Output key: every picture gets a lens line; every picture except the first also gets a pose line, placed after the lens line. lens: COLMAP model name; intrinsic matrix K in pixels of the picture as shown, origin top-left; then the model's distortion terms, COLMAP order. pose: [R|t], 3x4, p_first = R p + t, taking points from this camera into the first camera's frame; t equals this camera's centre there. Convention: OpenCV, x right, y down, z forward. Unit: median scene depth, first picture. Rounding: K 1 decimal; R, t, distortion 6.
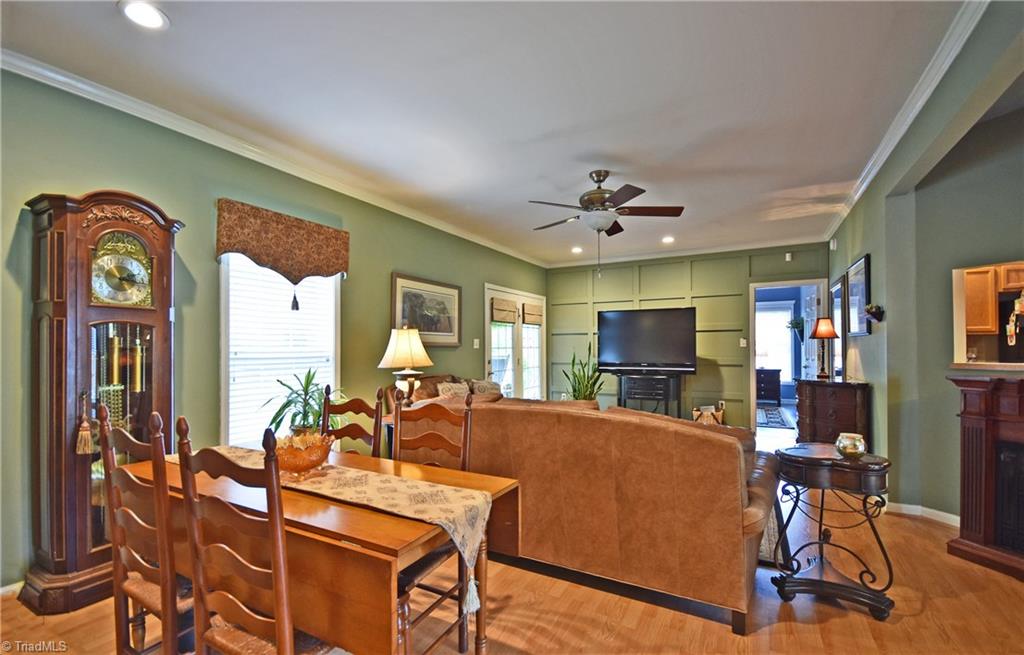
lens RADIAL K [[449.3, 0, 509.8], [0, 449.3, 341.8], [0, 0, 1]] dist [-0.001188, -0.000361]
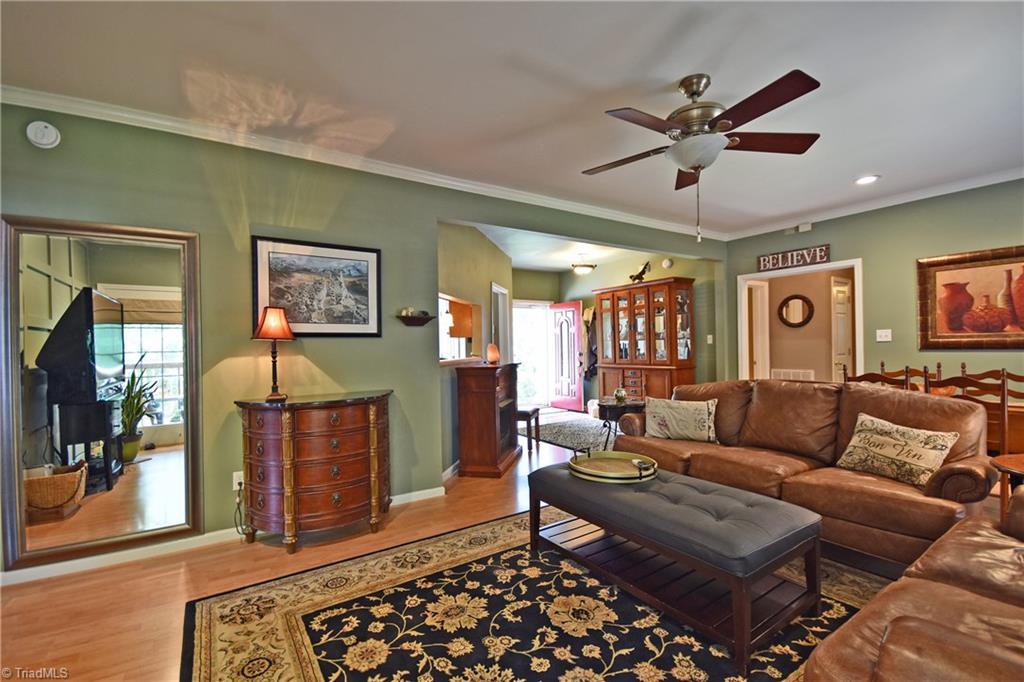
lens RADIAL K [[448.4, 0, 513.6], [0, 448.4, 347.4], [0, 0, 1]] dist [-0.001287, -0.000586]
pose [[-0.882419, 0.018742, 0.470090, 0.102922], [0.015785, 0.999823, -0.010232, 0.014662], [-0.470199, -0.001608, -0.882559, 1.341128]]
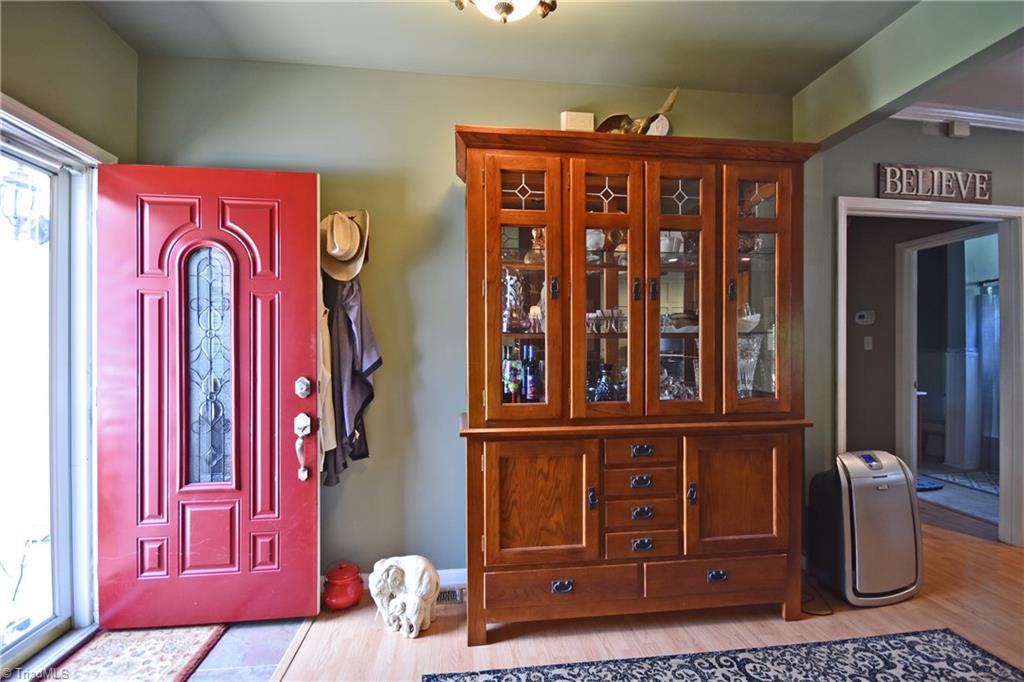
lens RADIAL K [[448.4, 0, 513.6], [0, 448.4, 347.4], [0, 0, 1]] dist [-0.001287, -0.000586]
pose [[-0.809347, 0.002315, -0.587326, 0.775978], [0.008886, 0.999926, -0.008305, -0.002296], [0.587263, -0.011940, -0.809308, 0.156202]]
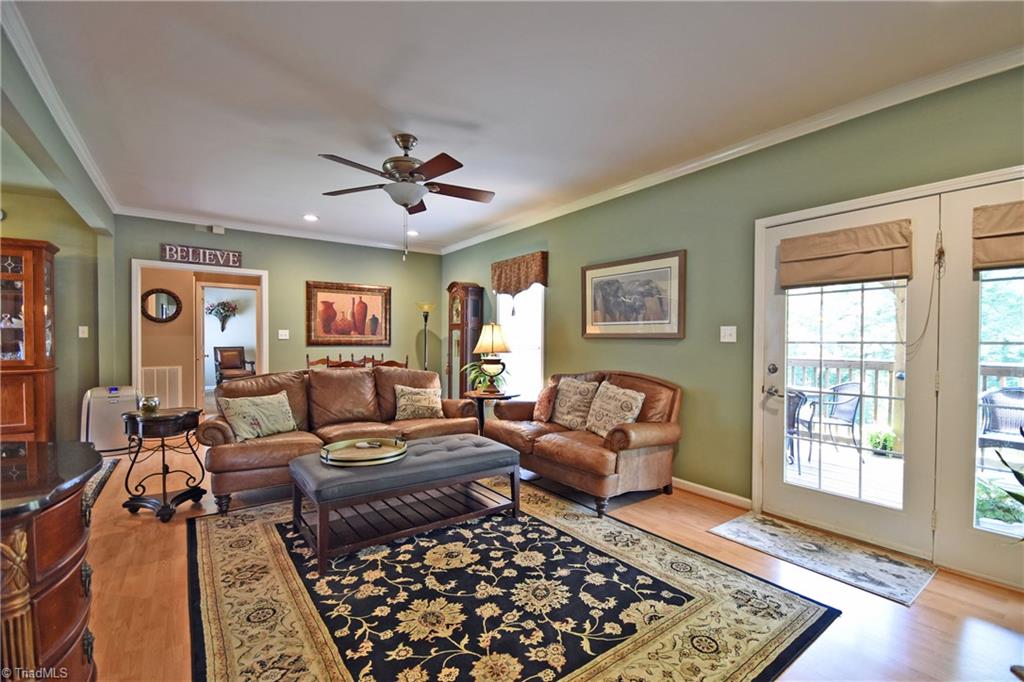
lens RADIAL K [[448.4, 0, 513.6], [0, 448.4, 347.4], [0, 0, 1]] dist [-0.001287, -0.000586]
pose [[-0.431244, 0.016608, -0.902082, 0.706425], [0.007455, 0.999862, 0.014845, 0.013445], [0.902204, -0.000324, -0.431308, 1.224651]]
